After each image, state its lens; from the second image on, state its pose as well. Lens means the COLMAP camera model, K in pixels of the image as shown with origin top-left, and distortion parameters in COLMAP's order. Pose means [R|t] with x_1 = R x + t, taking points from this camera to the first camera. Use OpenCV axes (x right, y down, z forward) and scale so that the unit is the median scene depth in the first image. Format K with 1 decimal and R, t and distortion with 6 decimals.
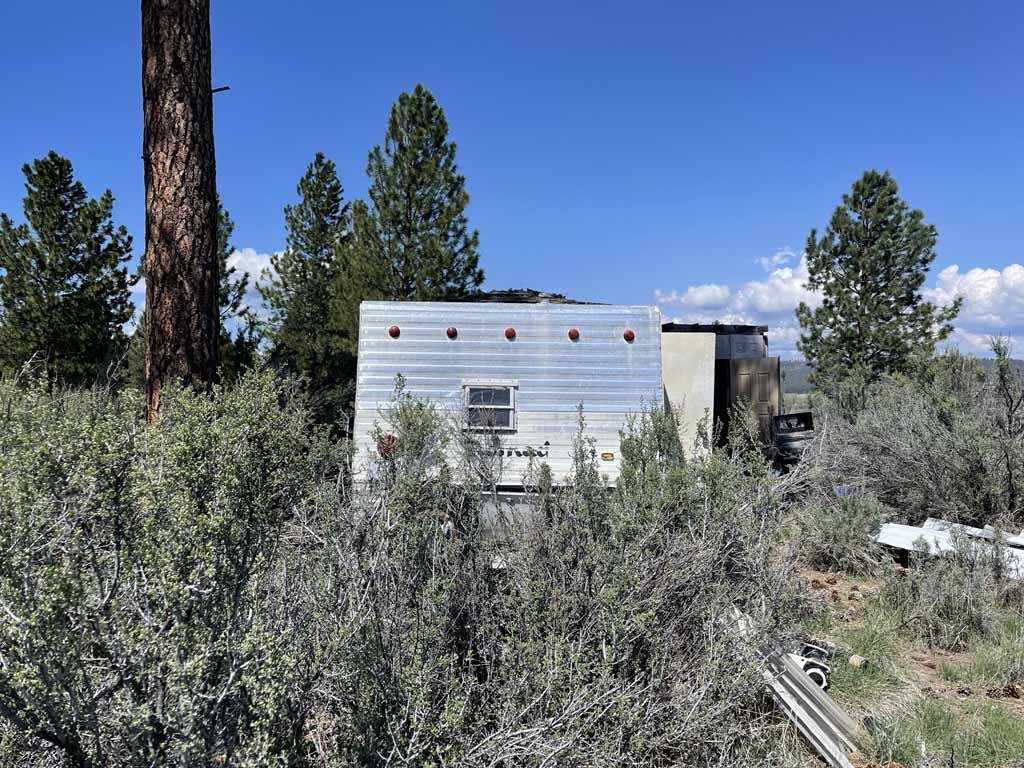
lens RADIAL K [[777.9, 0, 542.2], [0, 777.9, 394.2], [0, 0, 1]] dist [0.078993, -0.094669]
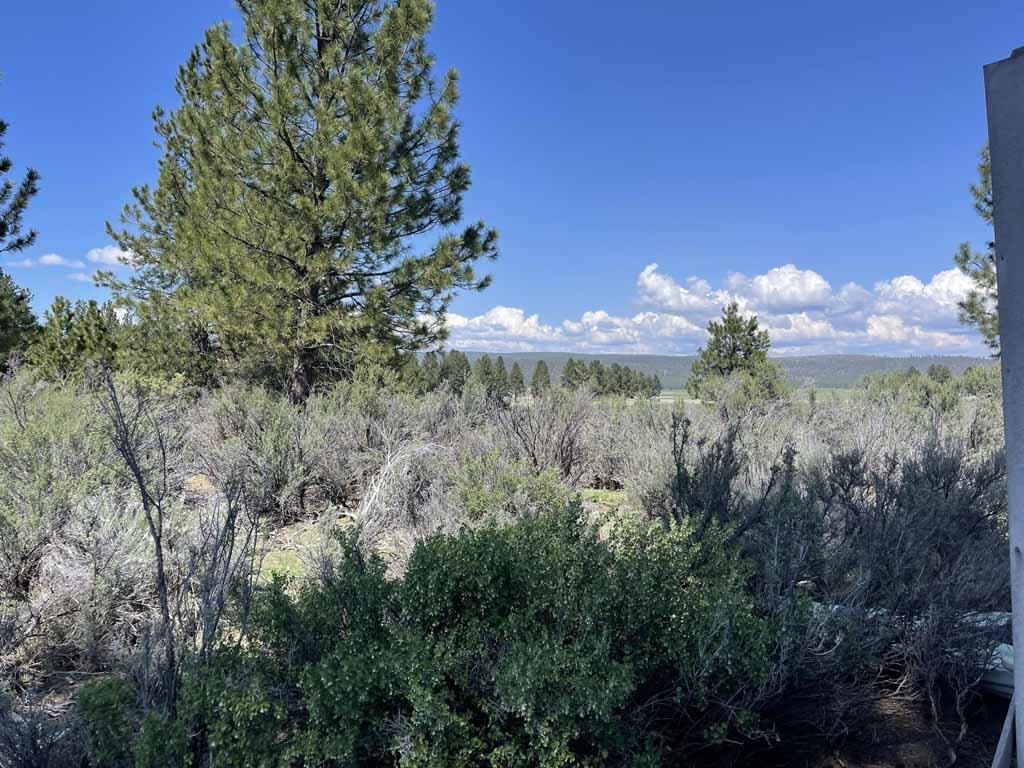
lens RADIAL K [[777.9, 0, 542.5], [0, 777.9, 377.6], [0, 0, 1]] dist [0.078993, -0.094669]
pose [[0.998870, 0.009498, 0.046563, -0.038036], [-0.008657, 0.999796, -0.018241, -0.004553], [-0.046727, 0.017817, 0.998749, 0.381653]]
